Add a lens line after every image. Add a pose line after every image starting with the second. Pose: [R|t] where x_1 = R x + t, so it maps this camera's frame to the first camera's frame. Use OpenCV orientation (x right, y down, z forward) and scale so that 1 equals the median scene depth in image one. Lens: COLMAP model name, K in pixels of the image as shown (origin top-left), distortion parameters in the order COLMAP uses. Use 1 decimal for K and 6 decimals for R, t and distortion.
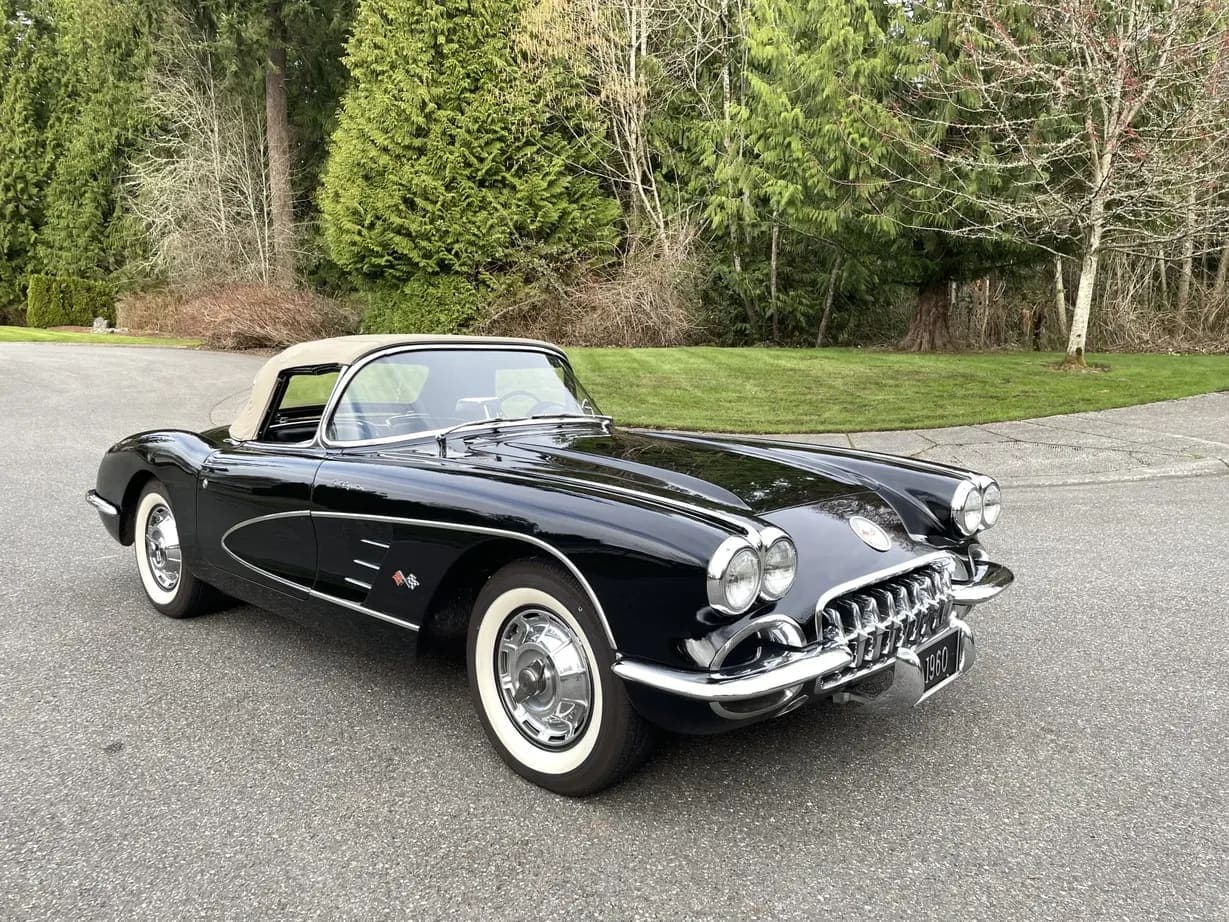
lens RADIAL K [[938.2, 0, 615.2], [0, 938.2, 433.9], [0, 0, 1]] dist [0.085441, -0.106688]
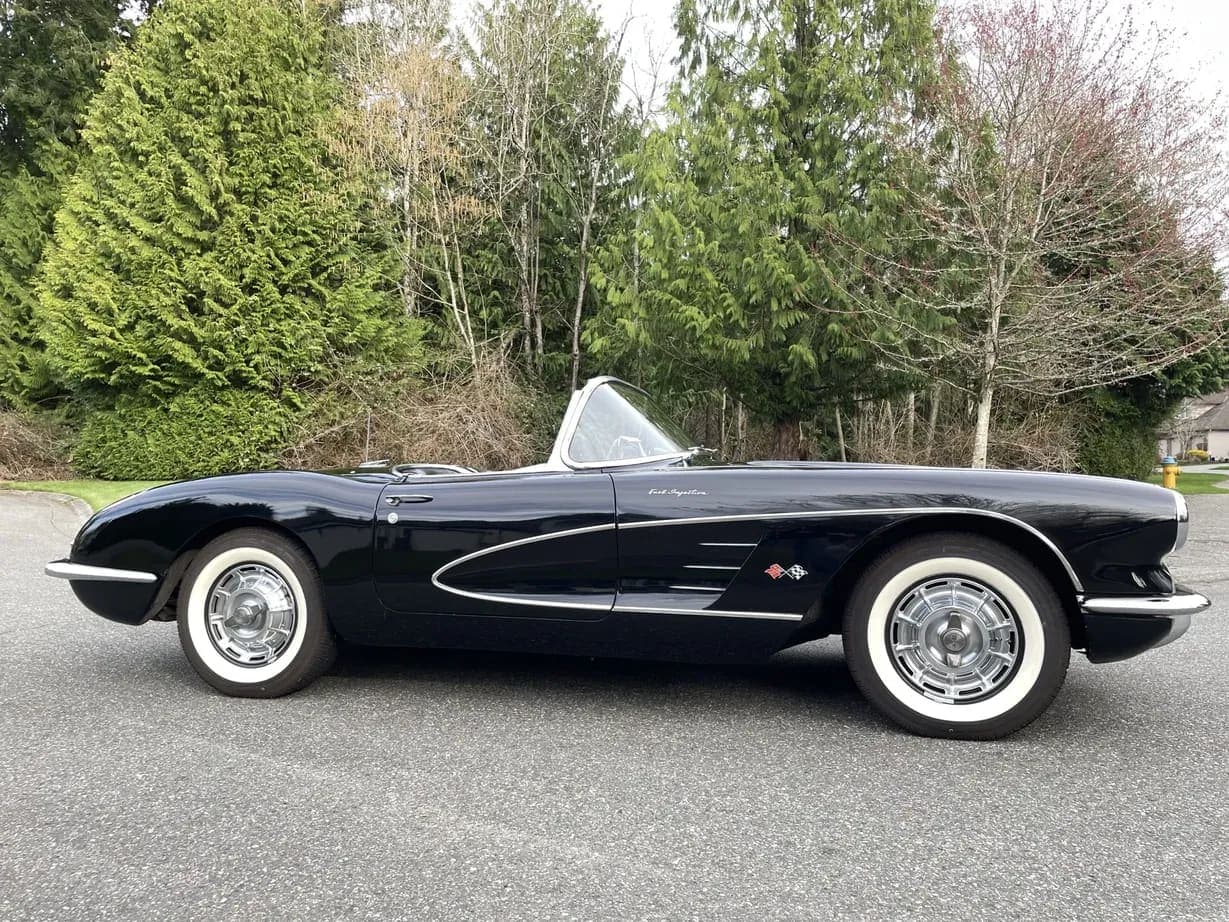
lens RADIAL K [[922.4, 0, 614.5], [0, 922.4, 461.0], [0, 0, 1]] dist [0.090750, -0.120136]
pose [[0.898250, 0.012621, 0.439304, -0.244600], [0.043831, 0.992031, -0.118123, 0.007435], [-0.437294, 0.125359, 0.890538, 0.119172]]
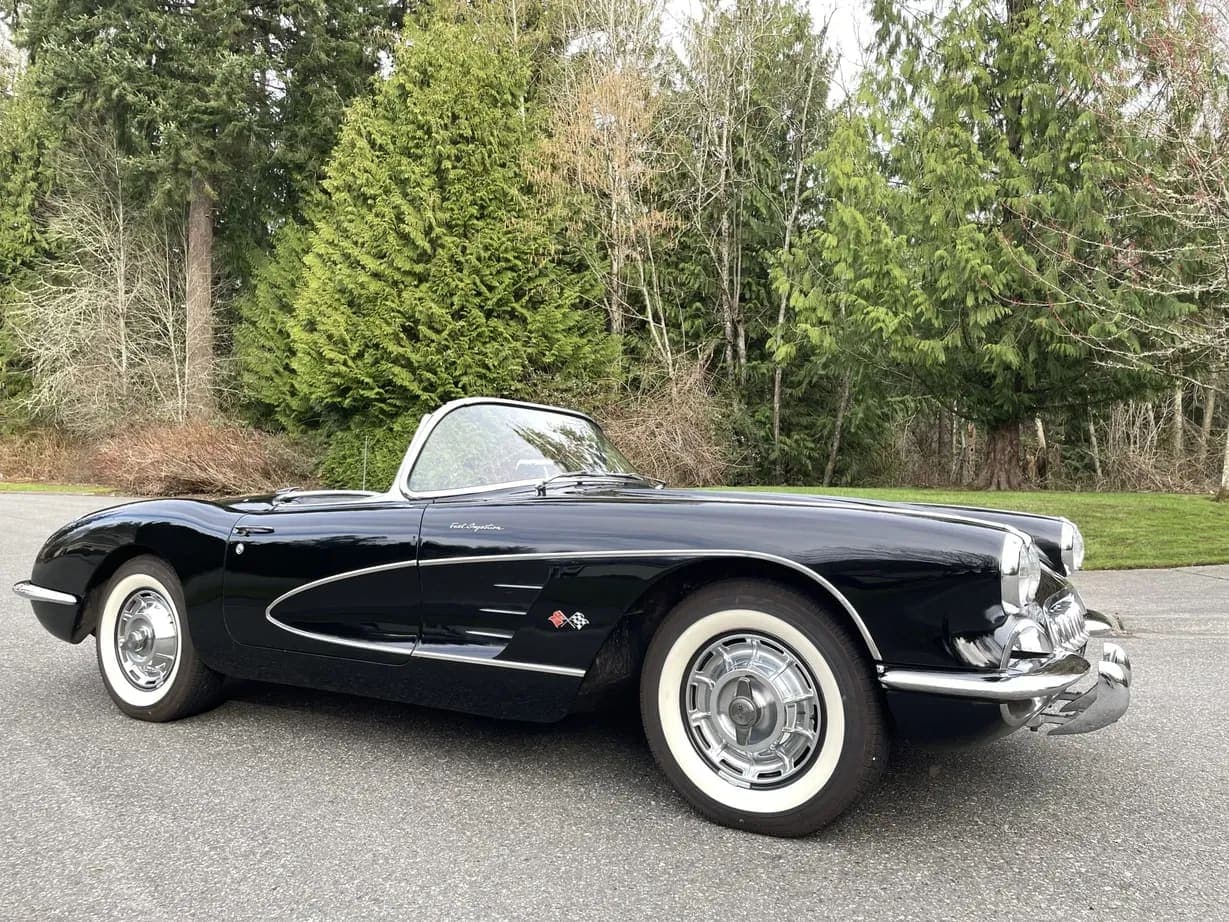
lens RADIAL K [[922.4, 0, 614.5], [0, 922.4, 461.0], [0, 0, 1]] dist [0.090750, -0.120136]
pose [[0.983347, 0.007536, 0.181584, -0.185387], [0.017735, 0.990392, -0.137148, 0.005110], [-0.180873, 0.138084, 0.973765, 0.112844]]
